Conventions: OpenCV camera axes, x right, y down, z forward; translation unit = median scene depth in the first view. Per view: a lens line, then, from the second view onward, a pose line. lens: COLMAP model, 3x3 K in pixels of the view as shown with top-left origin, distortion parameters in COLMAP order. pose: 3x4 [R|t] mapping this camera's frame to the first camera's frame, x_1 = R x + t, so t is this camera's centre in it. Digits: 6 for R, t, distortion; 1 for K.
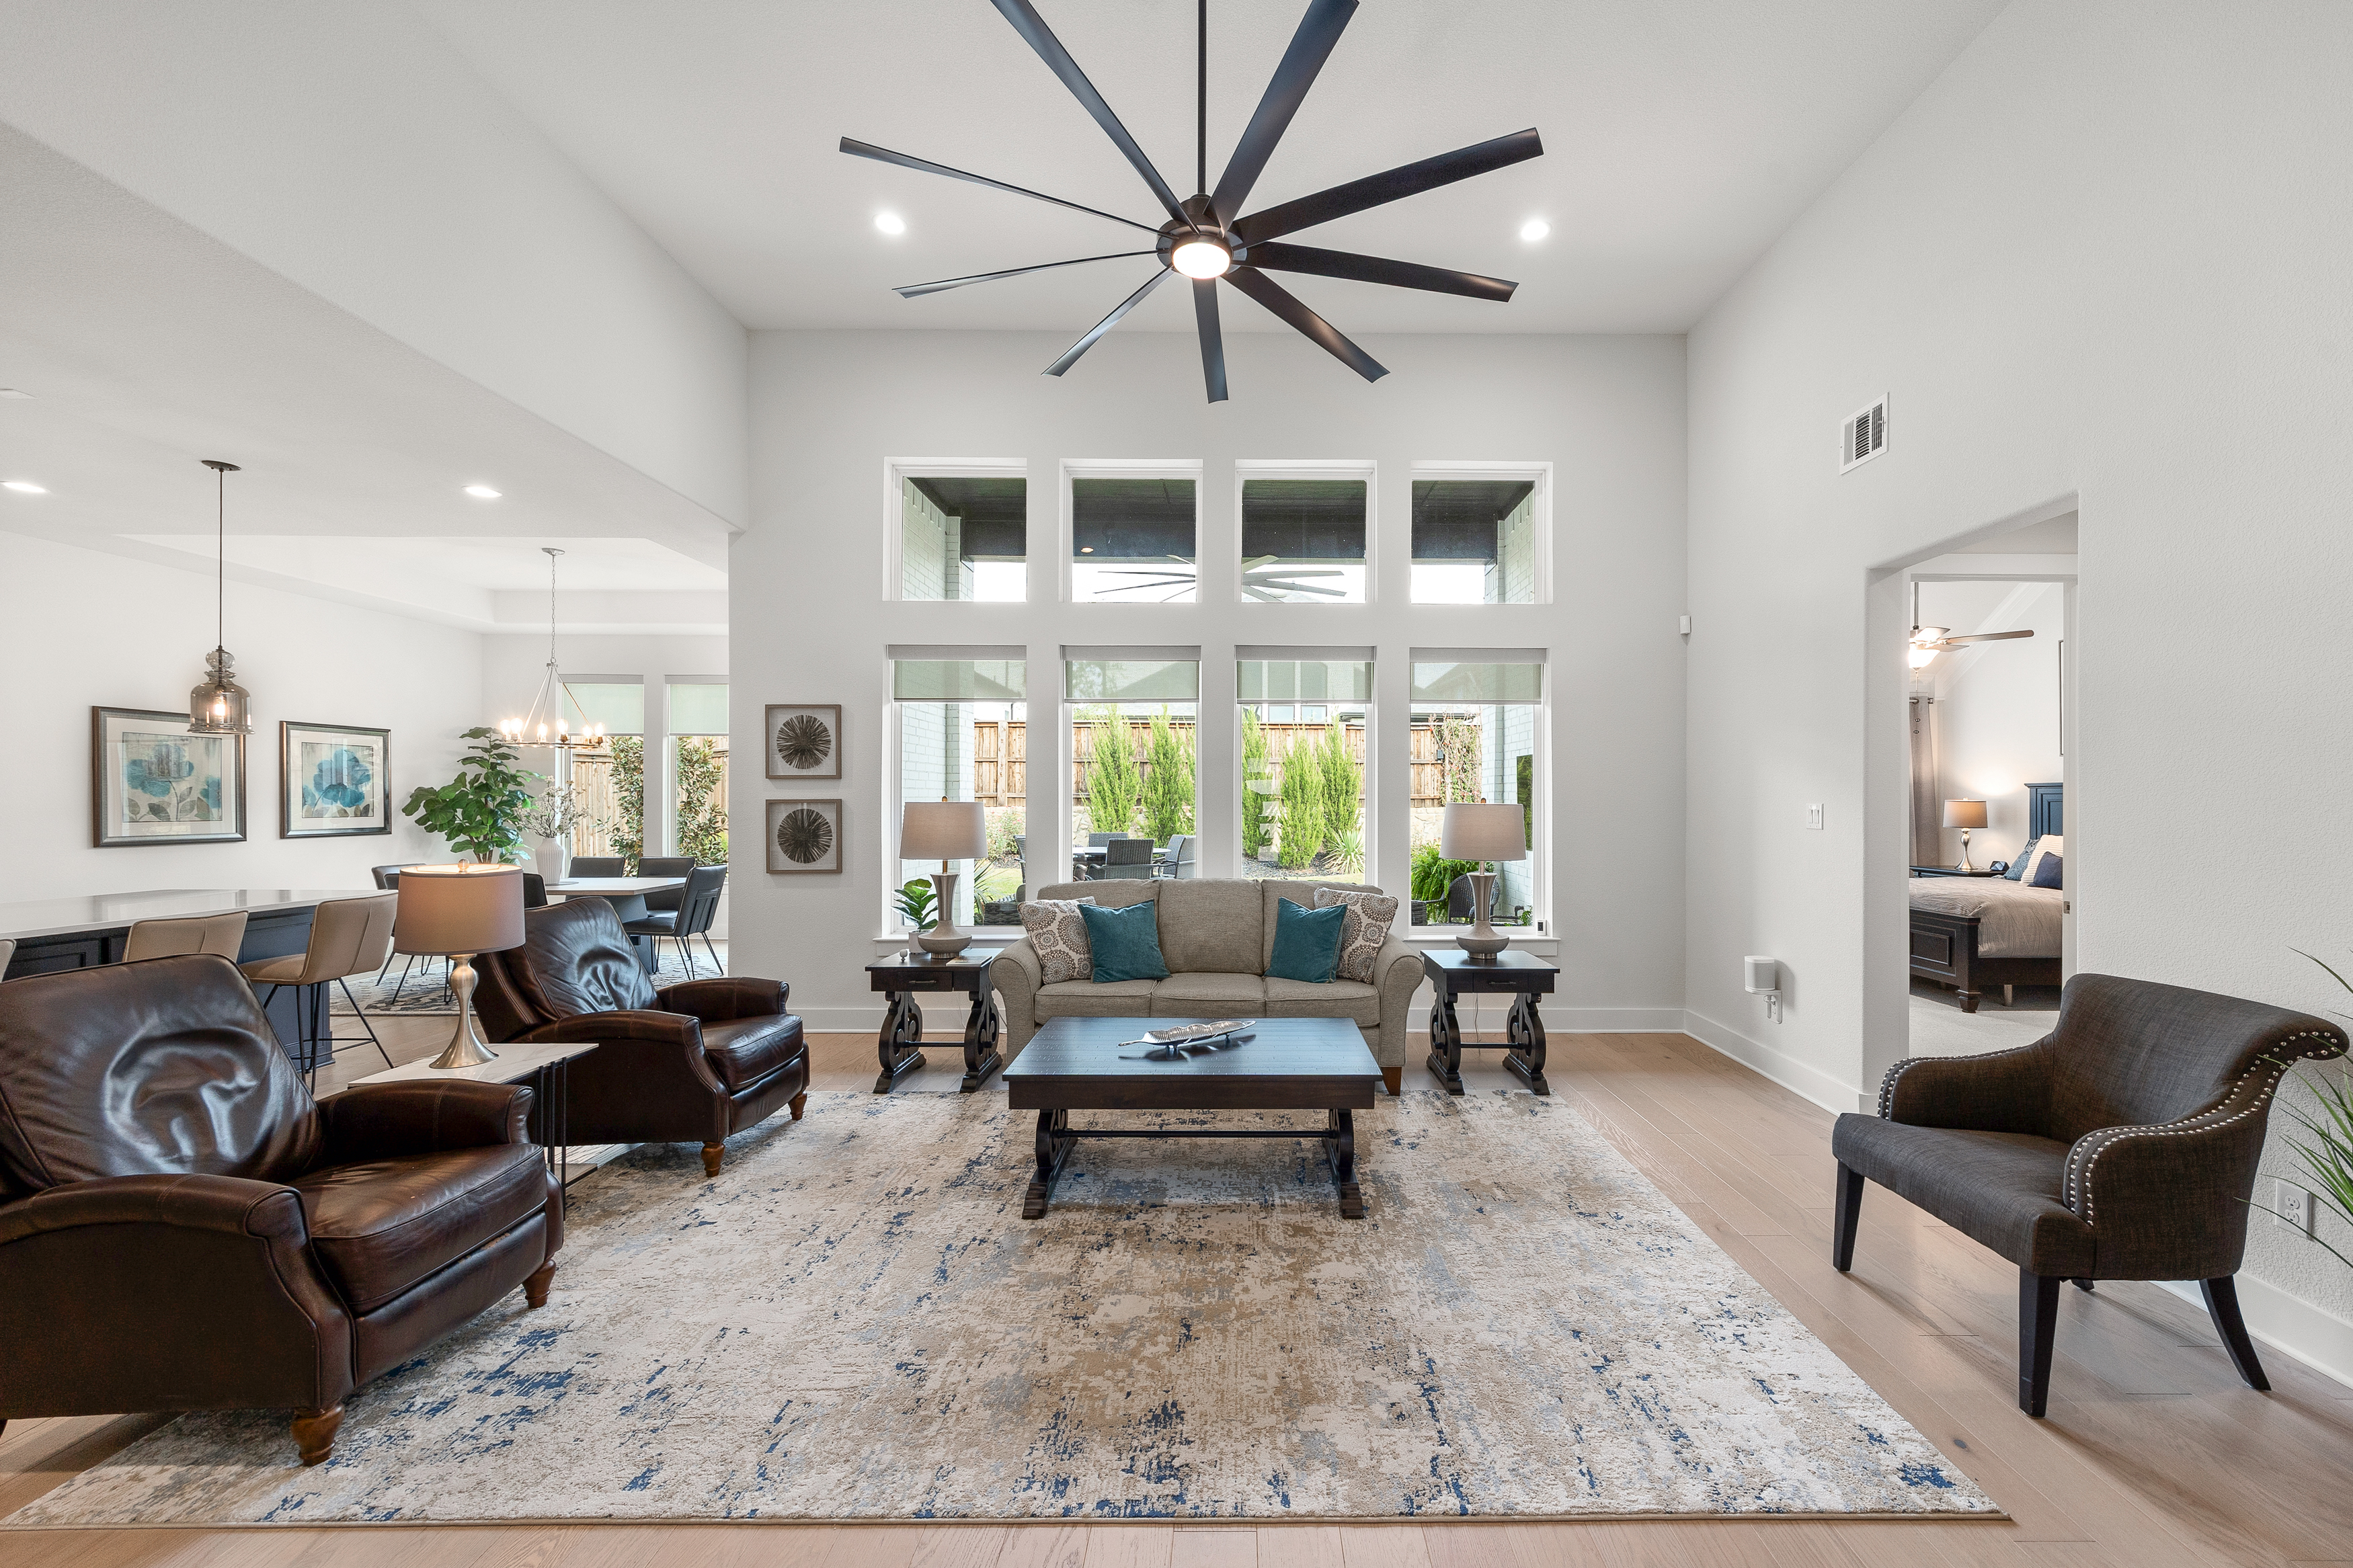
lens RADIAL K [[925.8, 0, 1245.0], [0, 925.8, 802.6], [0, 0, 1]] dist [0.002175, -0.000952]
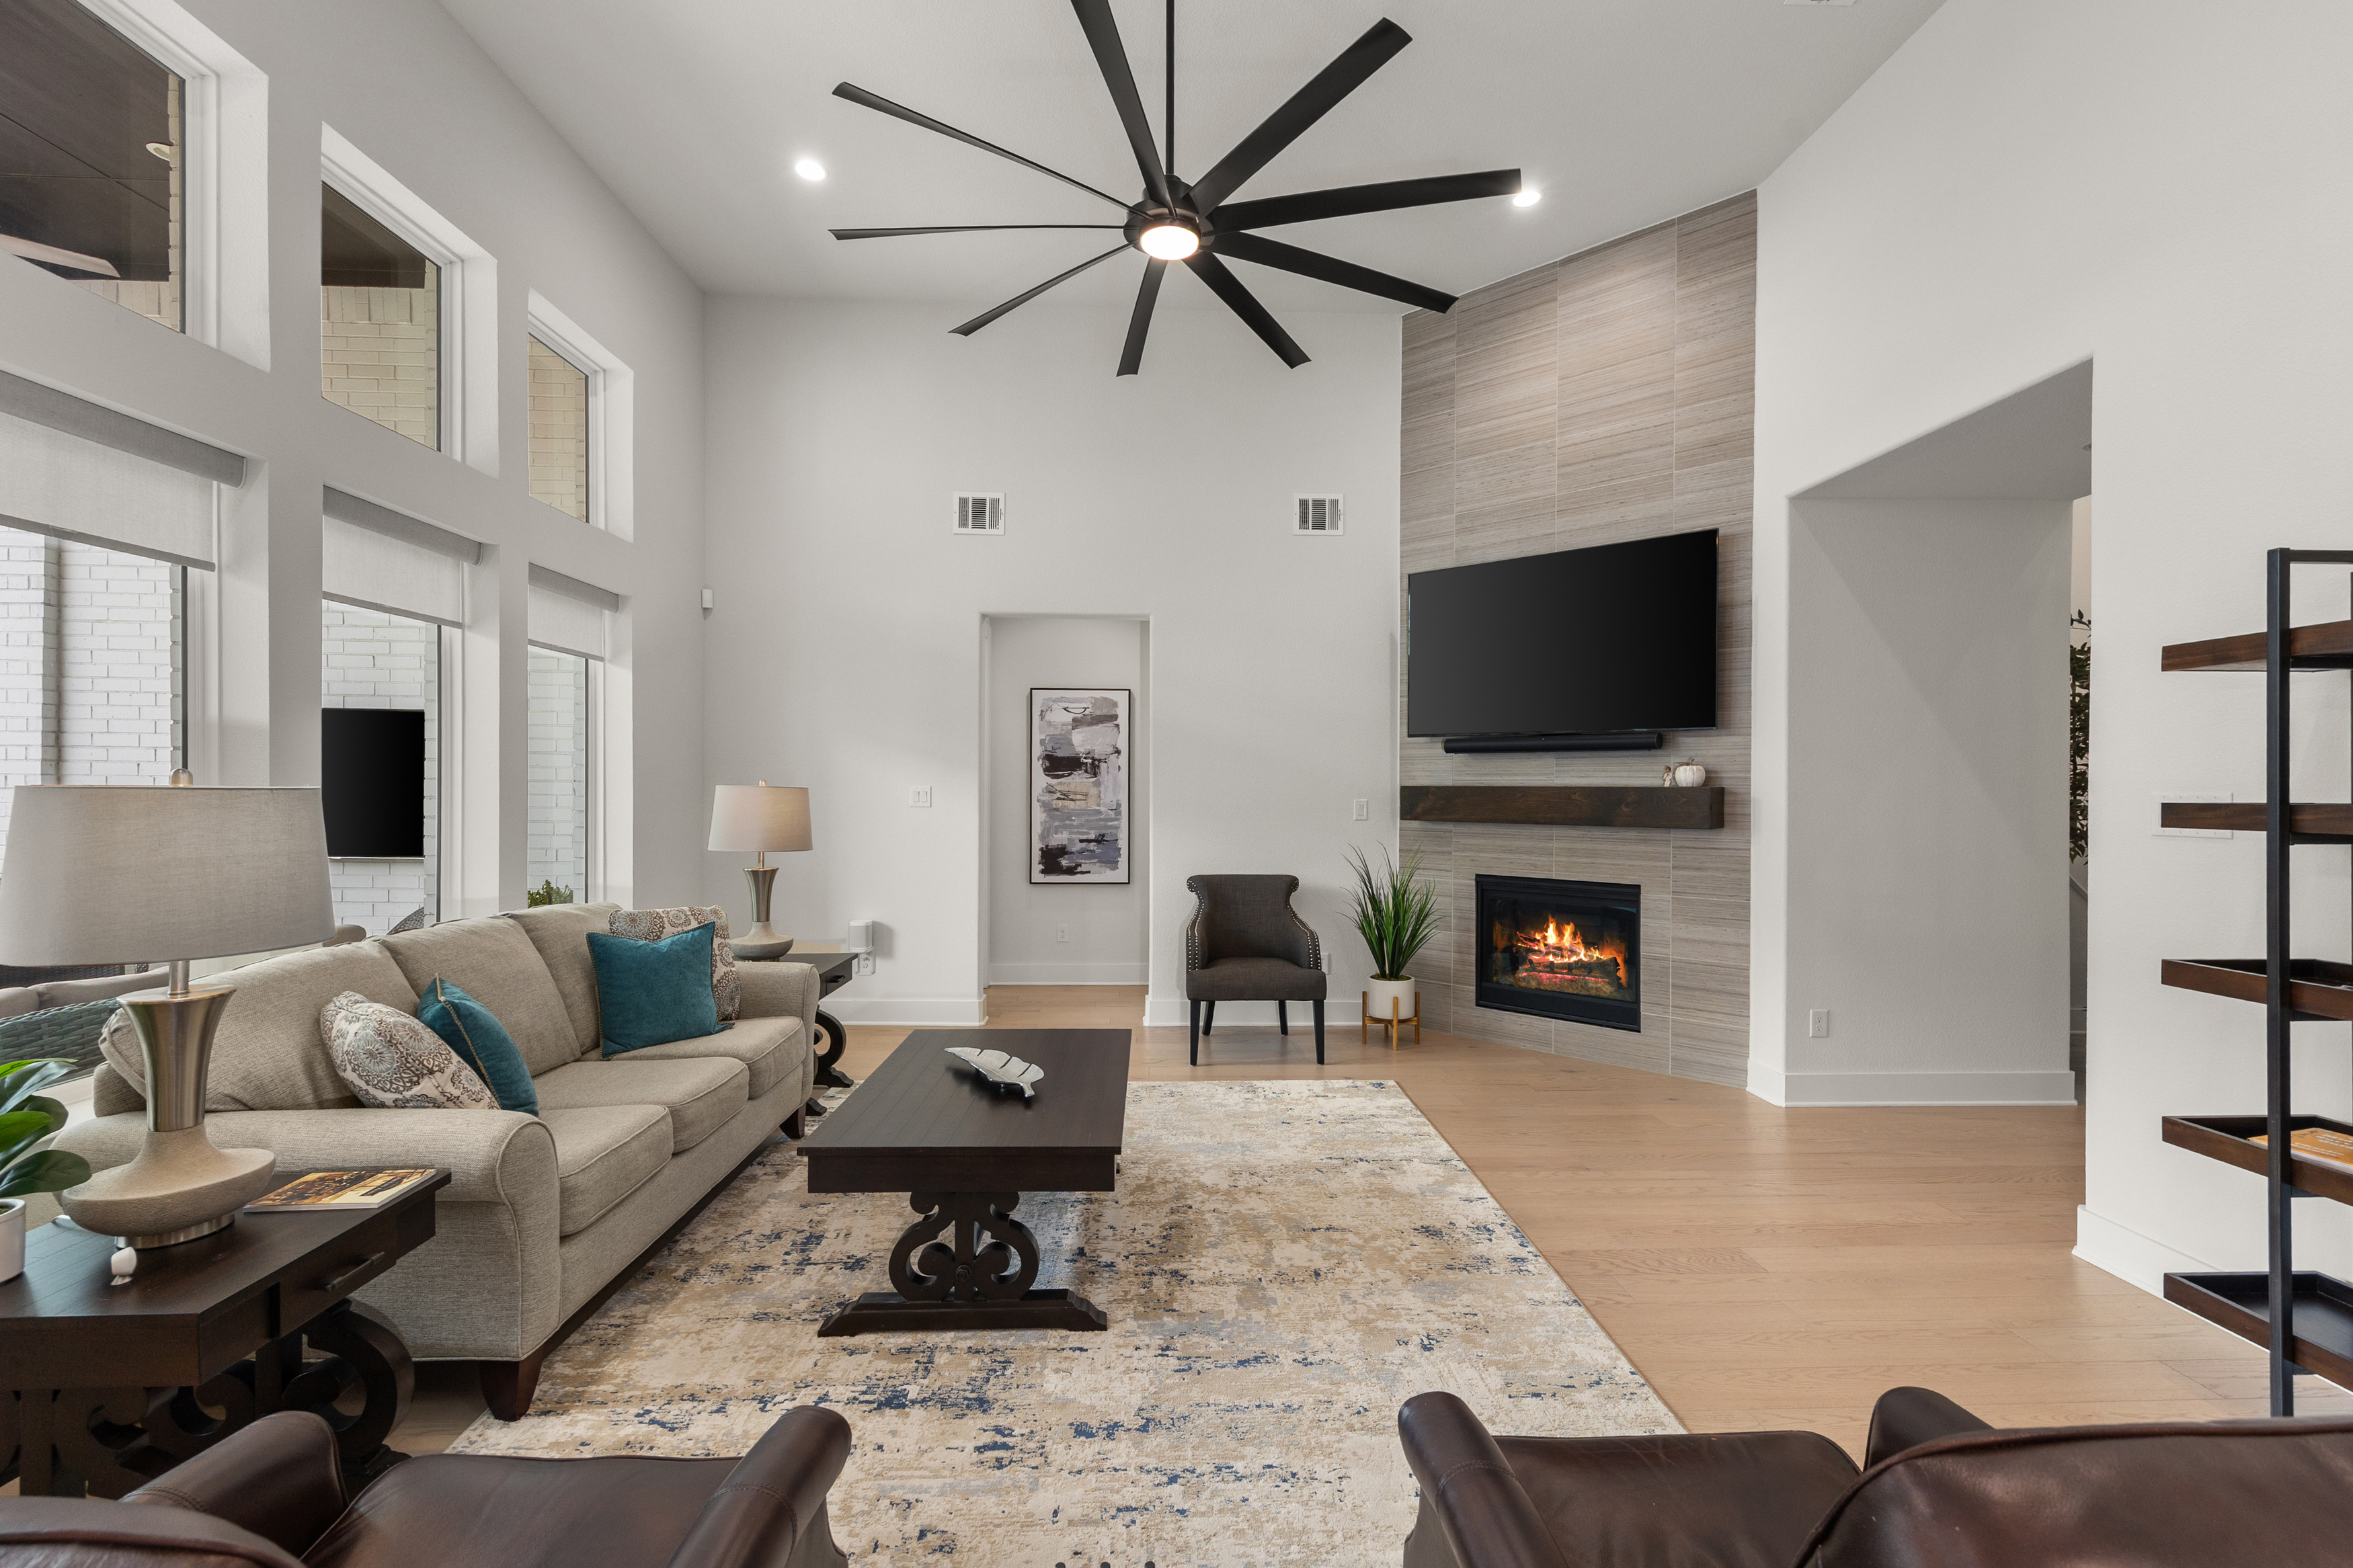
lens RADIAL K [[1037.6, 0, 1186.8], [0, 1037.6, 785.7], [0, 0, 1]] dist [-0.001340, -0.000459]
pose [[-0.034333, -0.002837, 0.999406, -0.801533], [-0.004489, 0.999986, 0.002684, -0.004283], [-0.999400, -0.004394, -0.034346, 0.700680]]
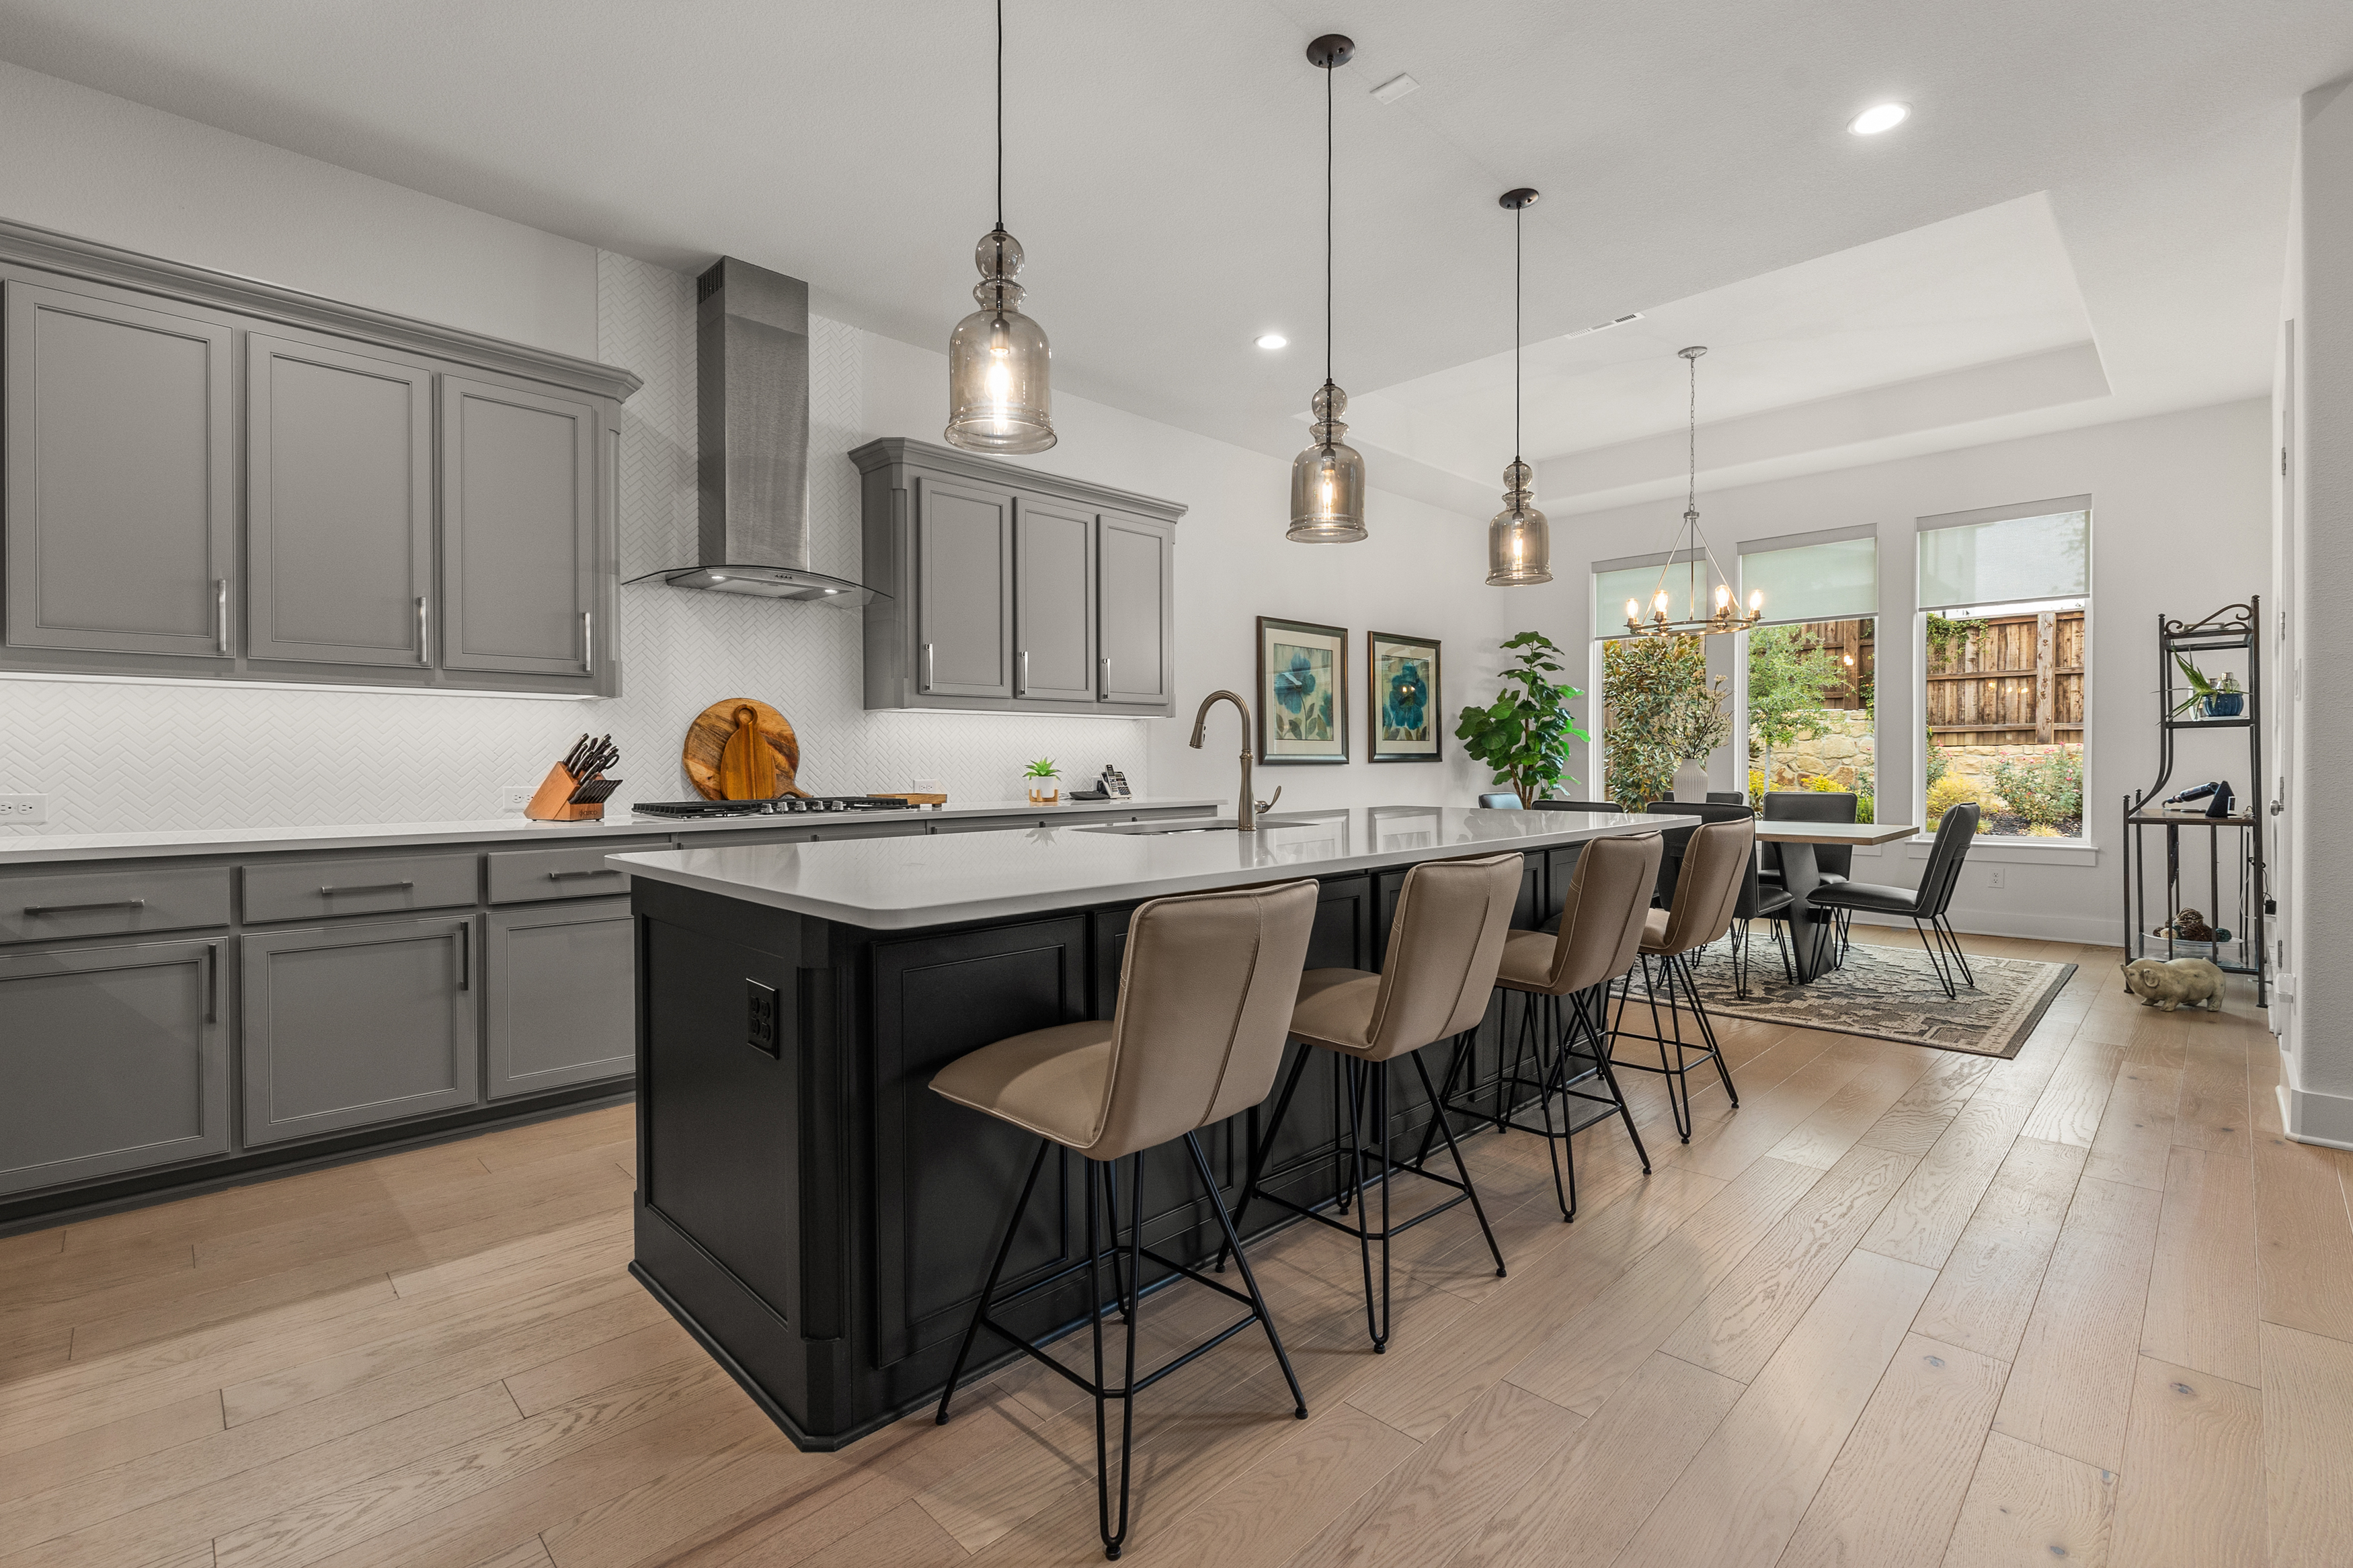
lens RADIAL K [[1037.6, 0, 1174.4], [0, 1037.6, 768.7], [0, 0, 1]] dist [-0.001340, -0.000459]
pose [[0.694951, 0.000636, -0.719057, -0.778775], [0.004448, 0.999977, 0.005183, 0.068705], [0.719043, -0.006801, 0.694932, 0.281156]]
